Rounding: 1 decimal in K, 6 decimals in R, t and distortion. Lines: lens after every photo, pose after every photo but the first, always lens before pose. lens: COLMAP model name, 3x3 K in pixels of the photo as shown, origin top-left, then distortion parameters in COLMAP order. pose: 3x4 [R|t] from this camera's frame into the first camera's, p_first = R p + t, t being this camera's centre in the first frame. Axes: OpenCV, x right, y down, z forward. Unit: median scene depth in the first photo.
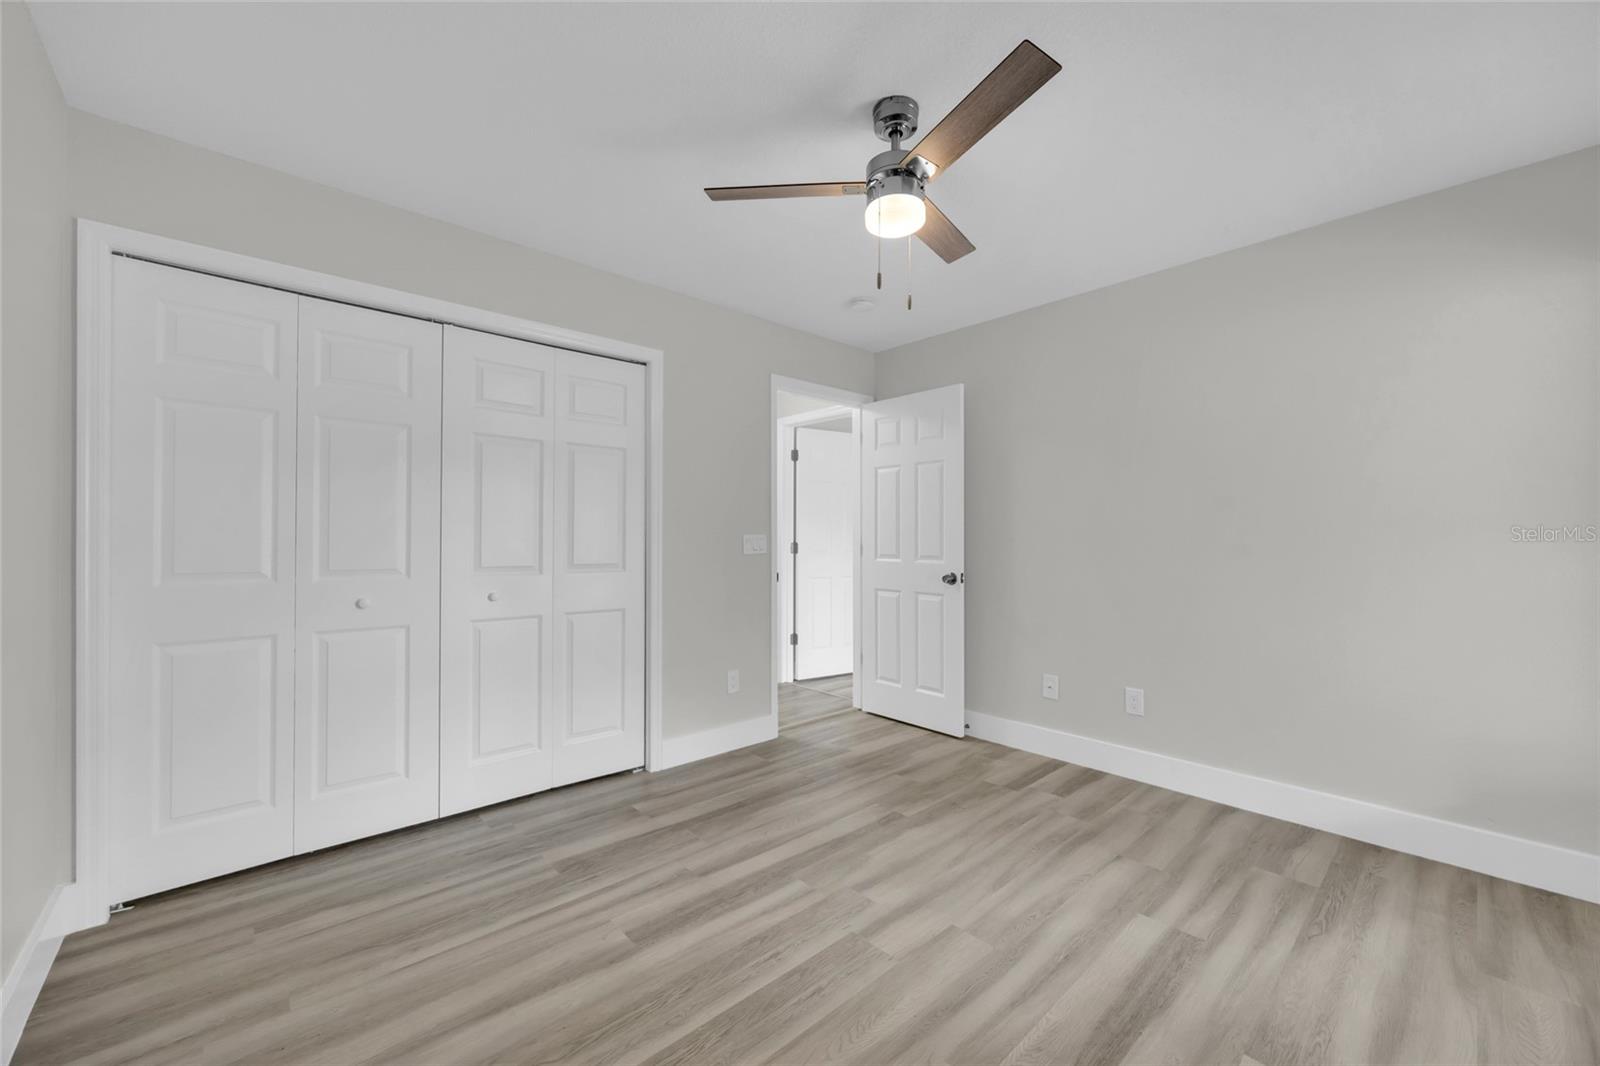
lens RADIAL K [[622.0, 0, 798.4], [0, 622.0, 538.3], [0, 0, 1]] dist [-0.001511, -0.000065]
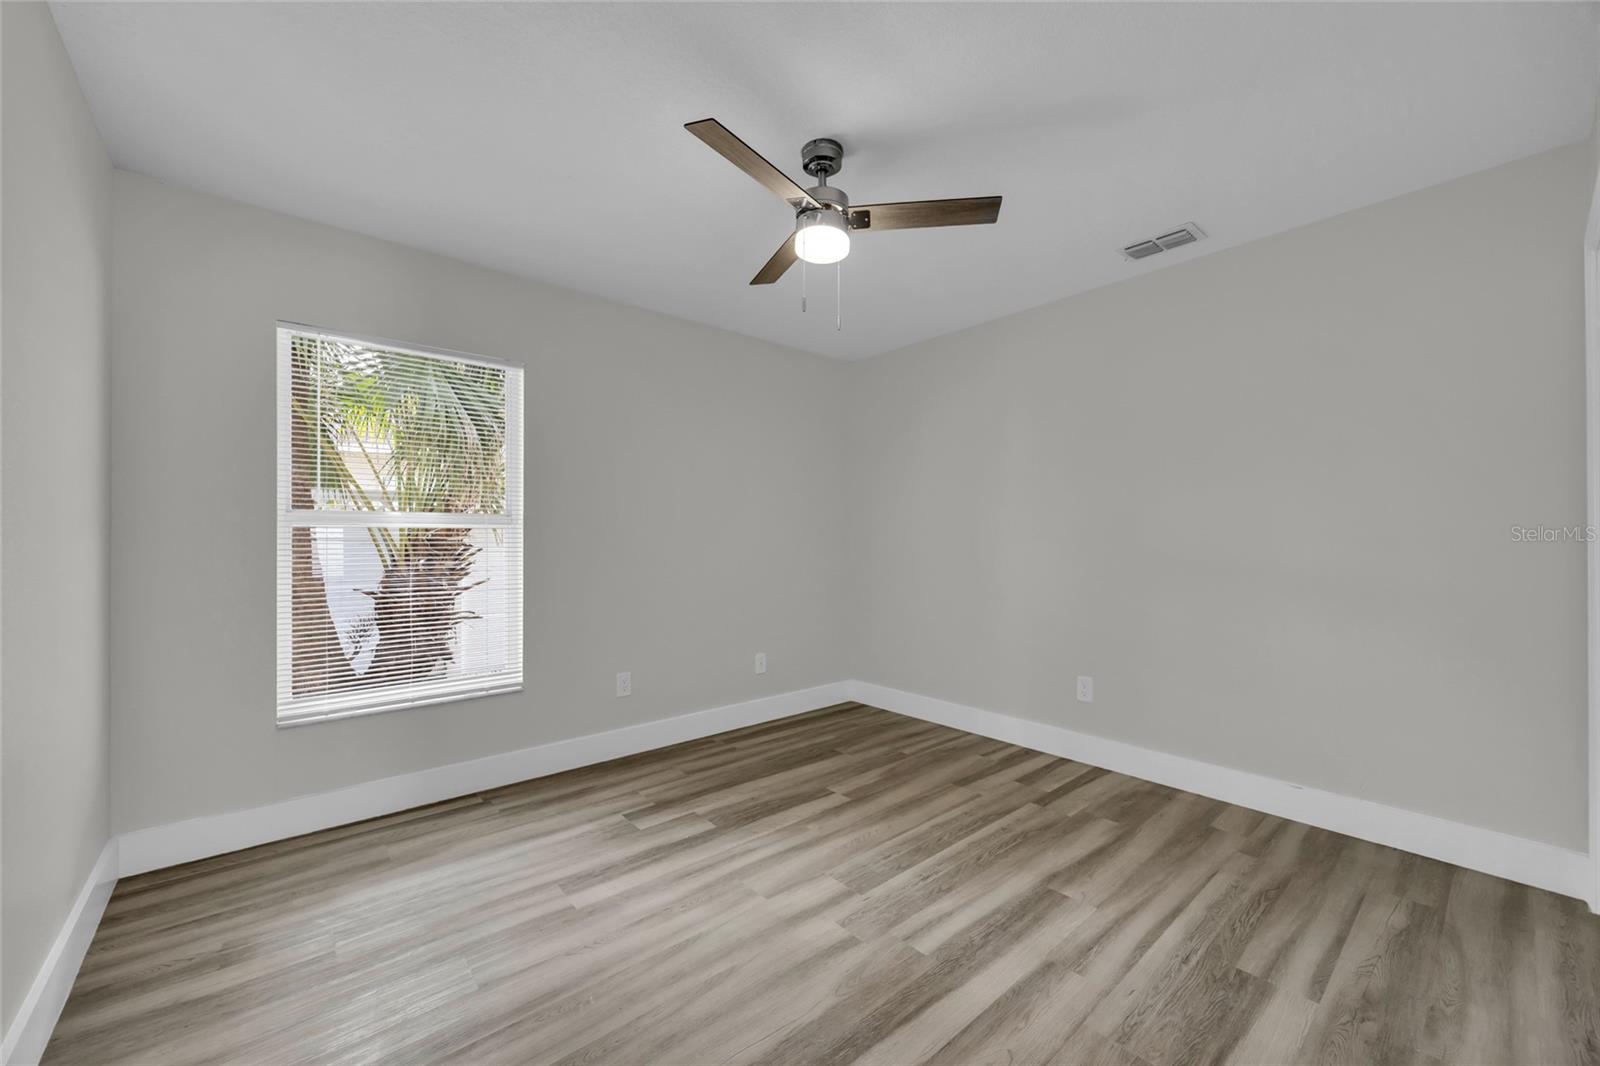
lens RADIAL K [[622.0, 0, 798.4], [0, 622.0, 538.3], [0, 0, 1]] dist [-0.001511, -0.000065]
pose [[-0.999701, 0.001612, 0.024388, 0.162923], [0.001599, 0.999999, -0.000565, 0.002043], [-0.024388, -0.000526, -0.999702, 2.018684]]
